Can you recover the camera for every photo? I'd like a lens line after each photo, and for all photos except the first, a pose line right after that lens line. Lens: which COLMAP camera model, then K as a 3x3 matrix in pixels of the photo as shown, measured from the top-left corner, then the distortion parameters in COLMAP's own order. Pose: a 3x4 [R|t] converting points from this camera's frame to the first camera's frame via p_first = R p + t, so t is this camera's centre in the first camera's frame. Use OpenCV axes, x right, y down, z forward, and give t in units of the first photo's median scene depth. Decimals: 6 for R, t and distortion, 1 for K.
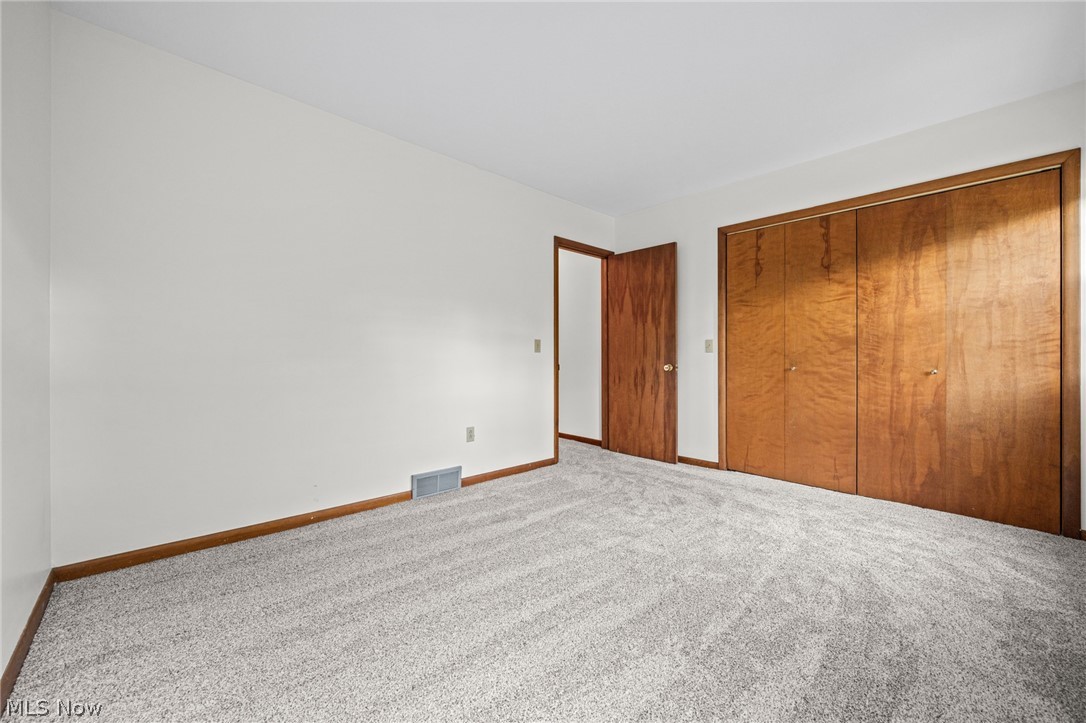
lens RADIAL K [[421.2, 0, 550.5], [0, 421.2, 356.3], [0, 0, 1]] dist [-0.002147, -0.000214]
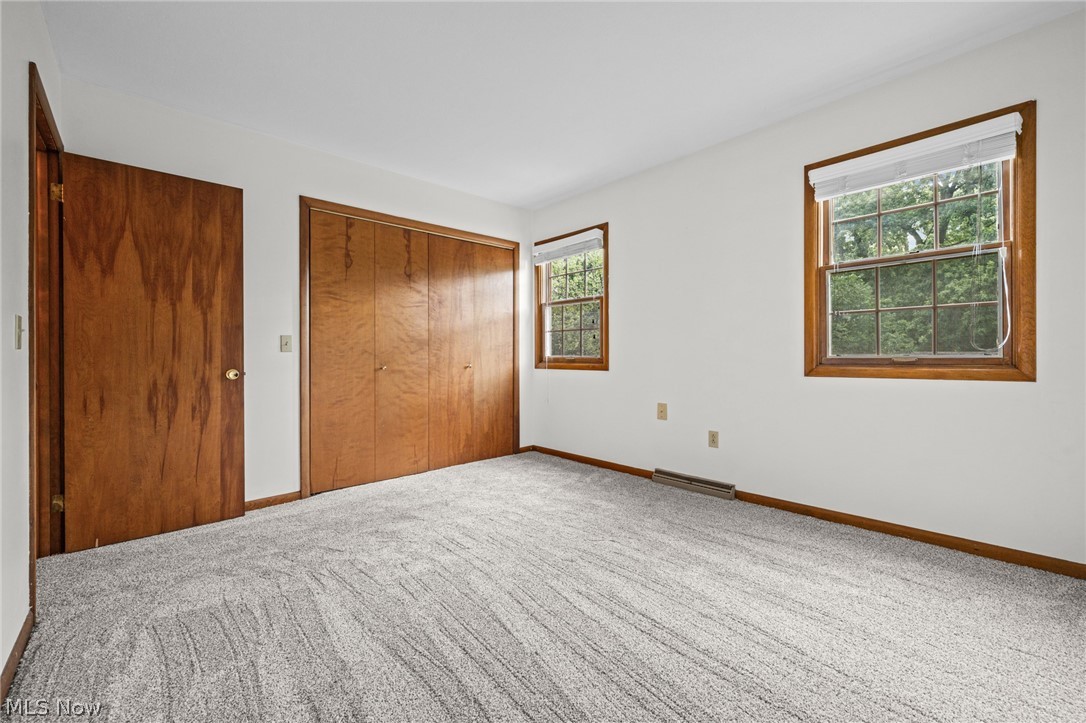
lens RADIAL K [[434.5, 0, 542.0], [0, 434.5, 357.3], [0, 0, 1]] dist [-0.000369, 0.000366]
pose [[0.032934, -0.004321, 0.999448, -0.451323], [0.011250, 0.999929, 0.003952, 0.003267], [-0.999394, 0.011114, 0.032981, 0.572918]]
